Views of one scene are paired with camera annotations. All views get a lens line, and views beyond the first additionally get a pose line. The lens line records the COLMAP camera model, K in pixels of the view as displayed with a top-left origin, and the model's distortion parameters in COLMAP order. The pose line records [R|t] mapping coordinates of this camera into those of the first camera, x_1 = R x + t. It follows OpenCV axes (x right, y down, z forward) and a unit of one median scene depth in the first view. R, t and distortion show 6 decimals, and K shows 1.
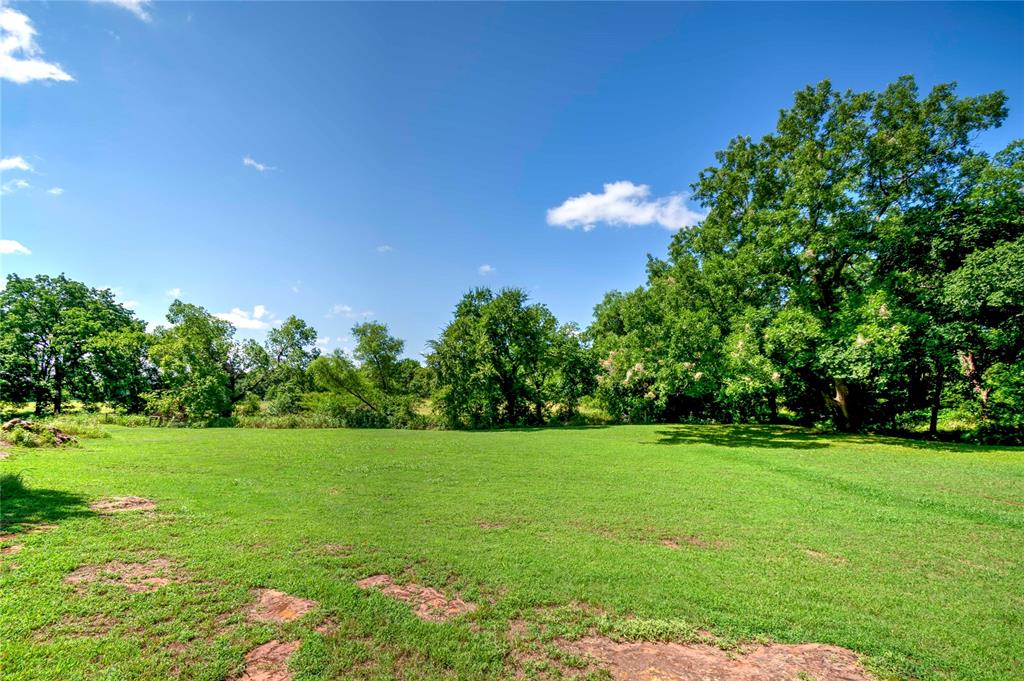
lens RADIAL K [[456.6, 0, 512.0], [0, 456.6, 357.2], [0, 0, 1]] dist [-0.002498, -0.000375]
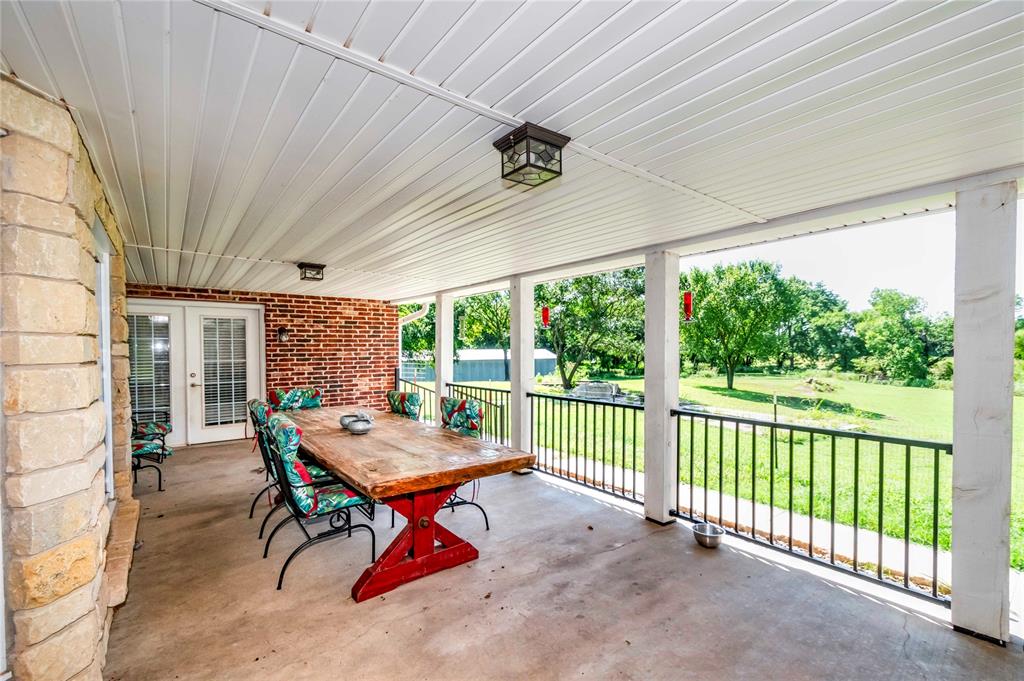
lens RADIAL K [[456.6, 0, 512.0], [0, 456.6, 357.2], [0, 0, 1]] dist [-0.002498, -0.000375]
pose [[0.288586, 0.027071, -0.957071, 0.222328], [0.079235, 0.995496, 0.052050, -0.076040], [0.954170, -0.090854, 0.285141, -0.389520]]
